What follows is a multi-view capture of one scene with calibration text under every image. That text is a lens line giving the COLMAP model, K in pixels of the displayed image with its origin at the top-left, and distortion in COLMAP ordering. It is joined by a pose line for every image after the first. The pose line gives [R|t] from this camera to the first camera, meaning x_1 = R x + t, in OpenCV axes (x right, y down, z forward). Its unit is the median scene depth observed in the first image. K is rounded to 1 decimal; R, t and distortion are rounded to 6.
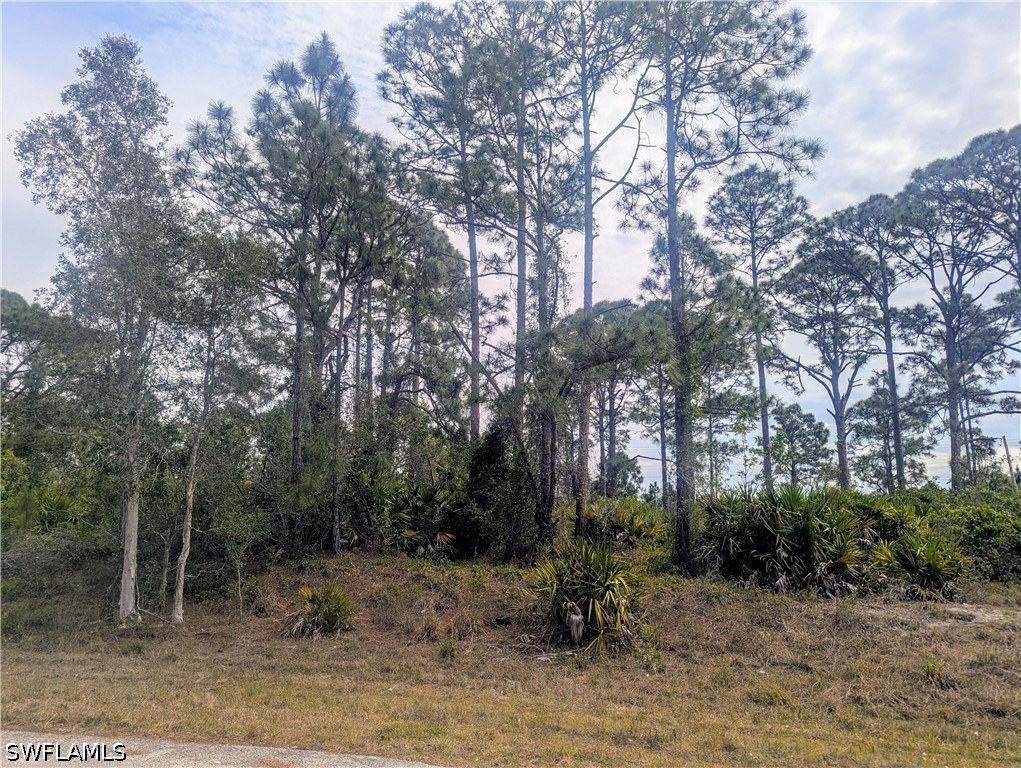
lens RADIAL K [[715.6, 0, 512.5], [0, 715.6, 394.9], [0, 0, 1]] dist [0.074793, -0.080760]
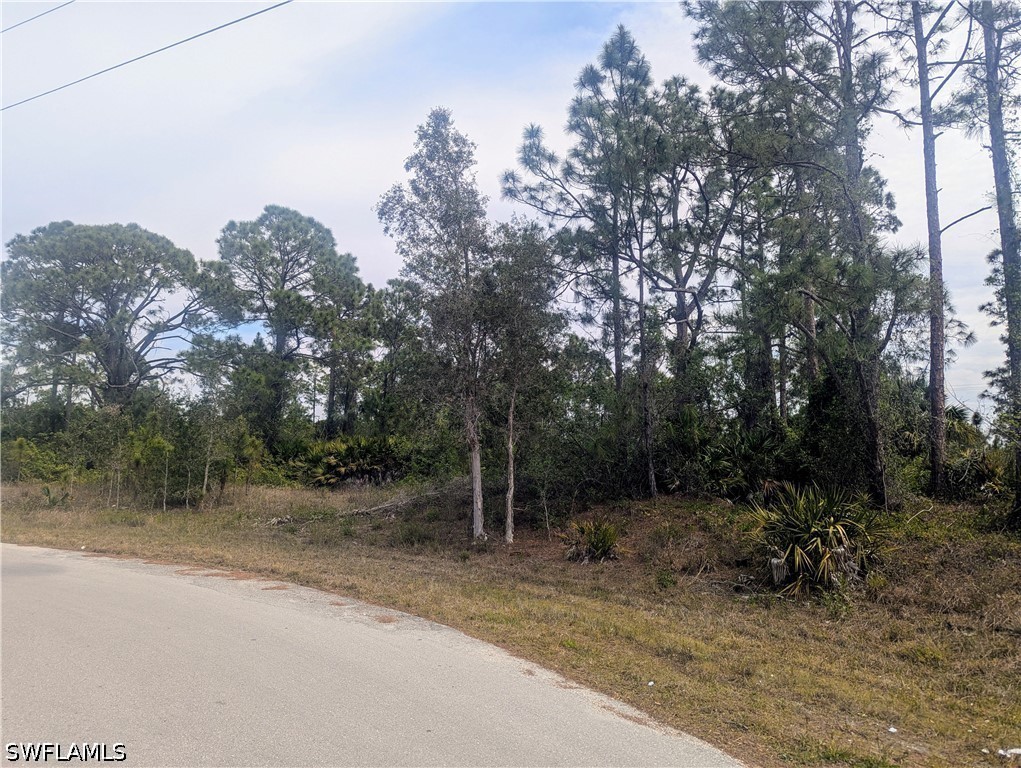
lens RADIAL K [[723.4, 0, 507.7], [0, 723.4, 374.9], [0, 0, 1]] dist [0.049700, -0.051020]
pose [[0.787711, -0.079290, -0.610921, 0.352109], [0.106517, 0.994276, 0.008296, -0.001345], [0.606766, -0.071609, 0.791648, -0.019568]]
